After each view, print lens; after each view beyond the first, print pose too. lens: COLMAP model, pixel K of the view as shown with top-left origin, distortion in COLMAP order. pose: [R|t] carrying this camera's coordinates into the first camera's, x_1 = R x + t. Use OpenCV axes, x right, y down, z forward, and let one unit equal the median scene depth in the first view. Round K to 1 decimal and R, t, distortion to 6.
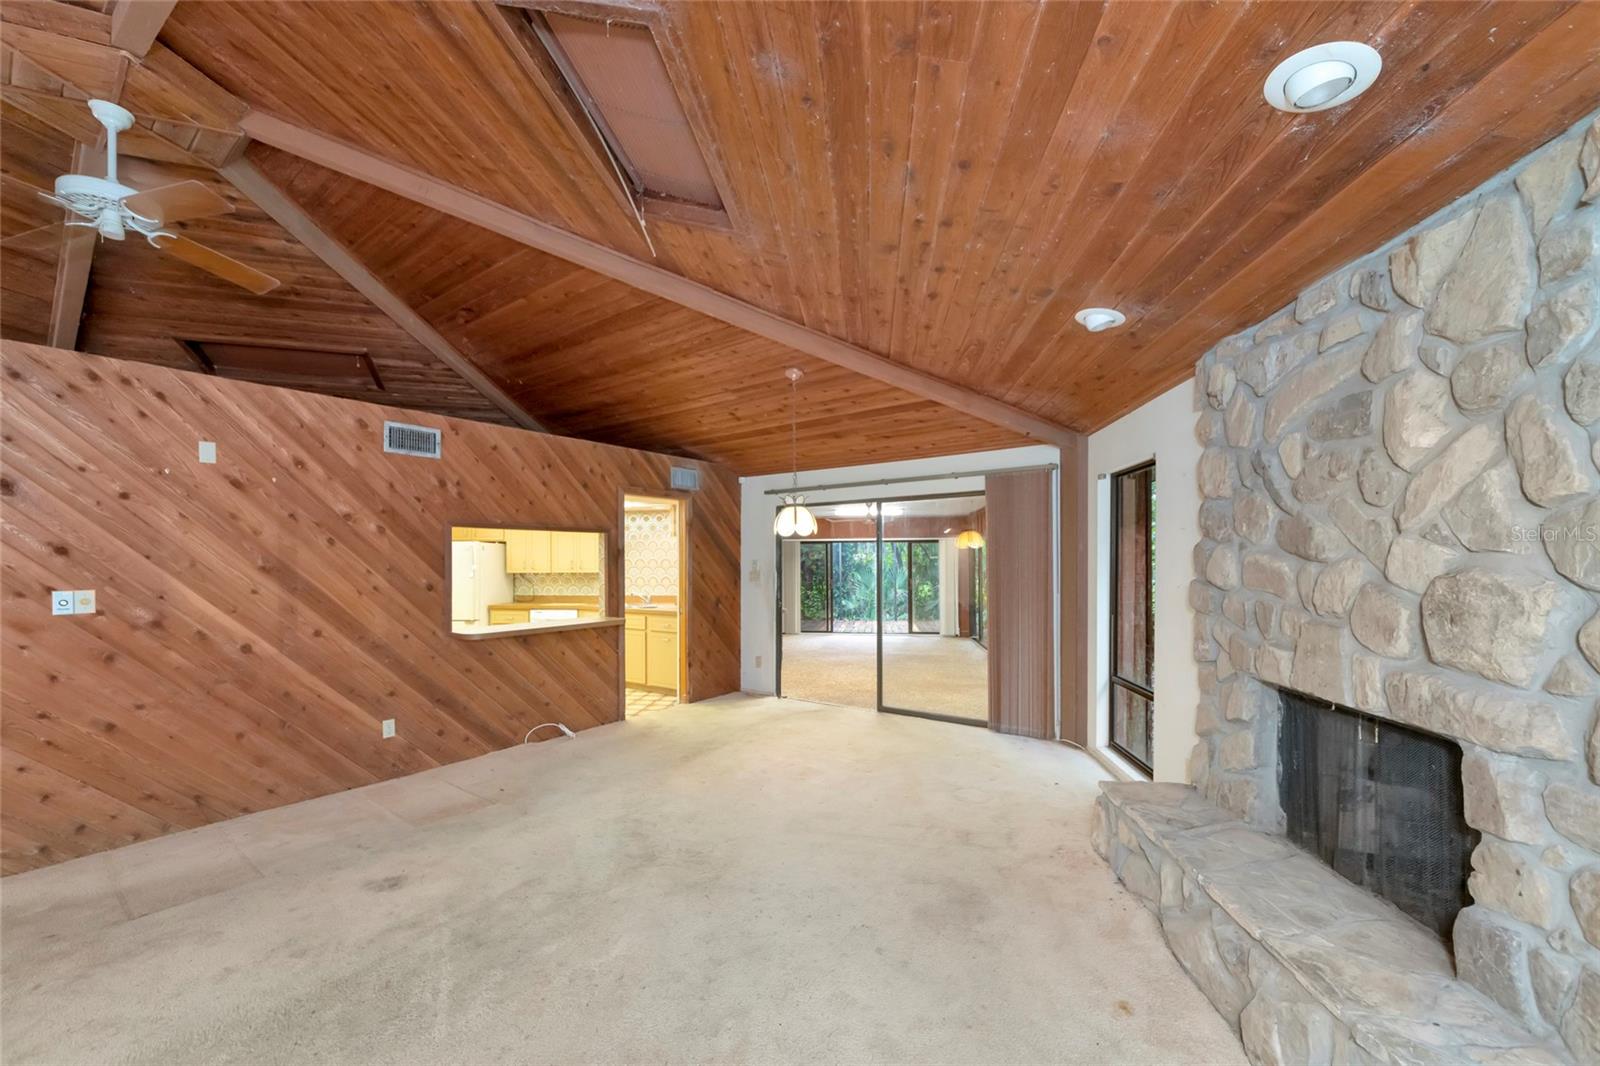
lens RADIAL K [[637.3, 0, 804.1], [0, 637.3, 558.2], [0, 0, 1]] dist [-0.010765, 0.002424]
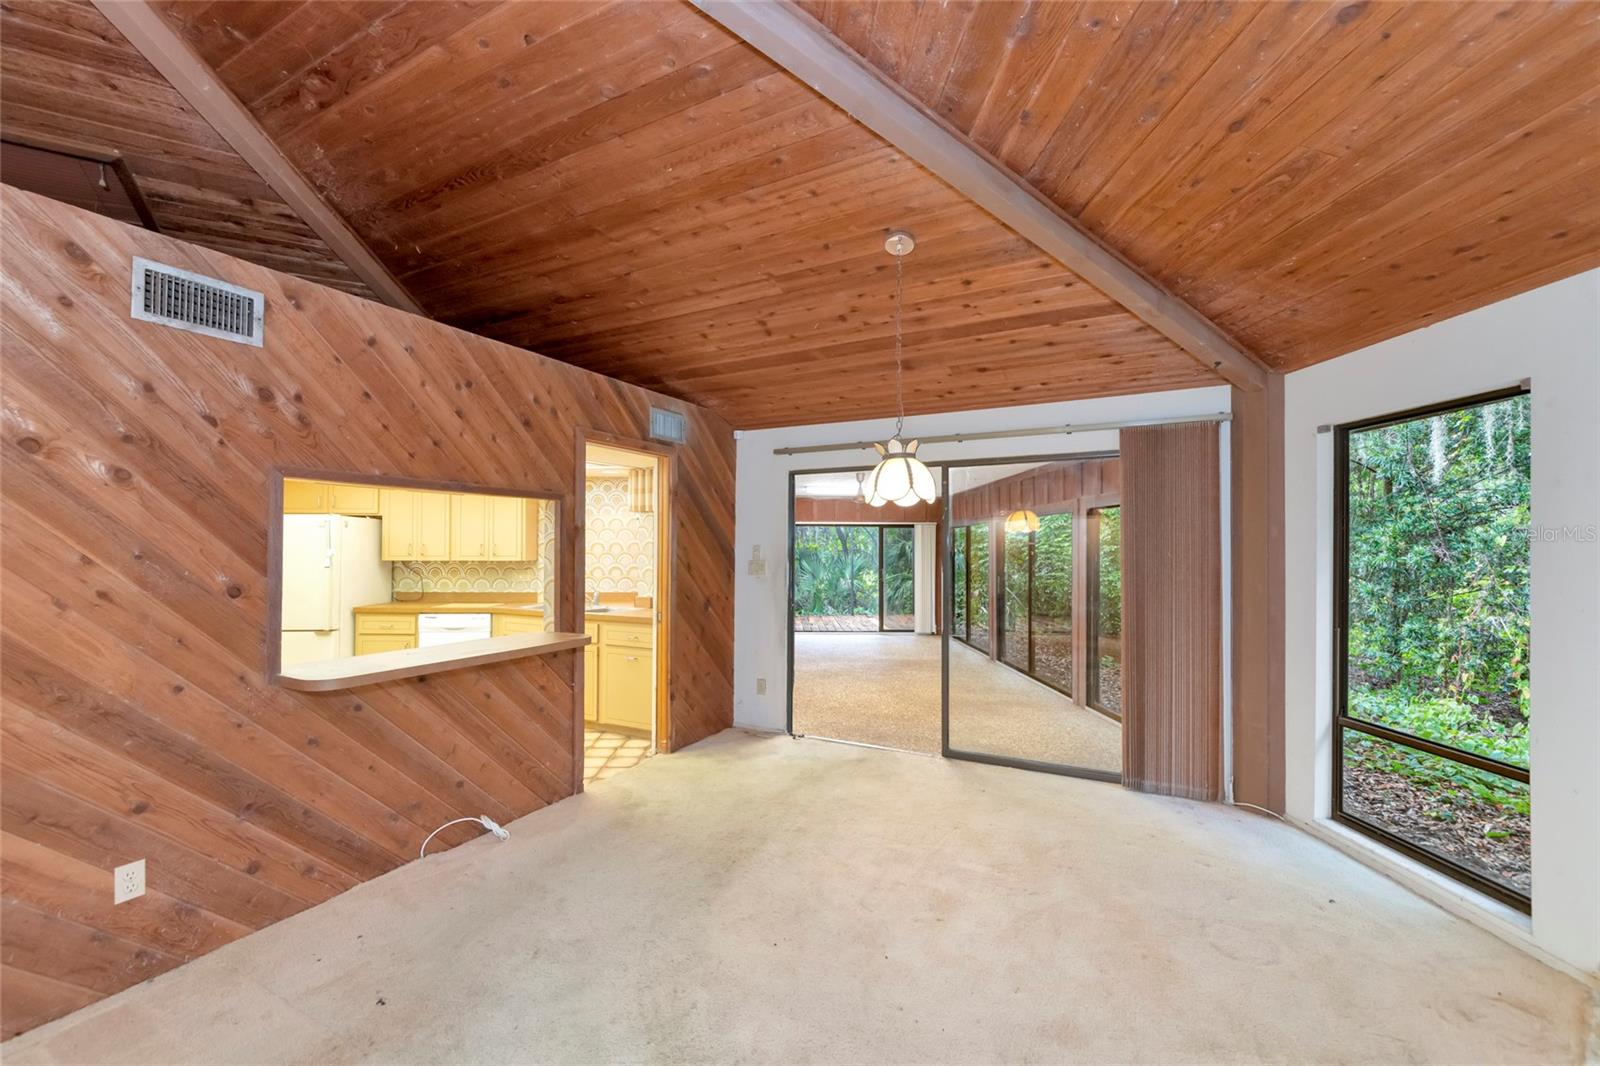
lens RADIAL K [[637.3, 0, 796.6], [0, 637.3, 538.2], [0, 0, 1]] dist [-0.010765, 0.002424]
pose [[0.988600, 0.010300, 0.150216, -0.186940], [-0.008715, 0.999899, -0.011208, 0.003913], [-0.150317, 0.009771, 0.988590, 0.368813]]
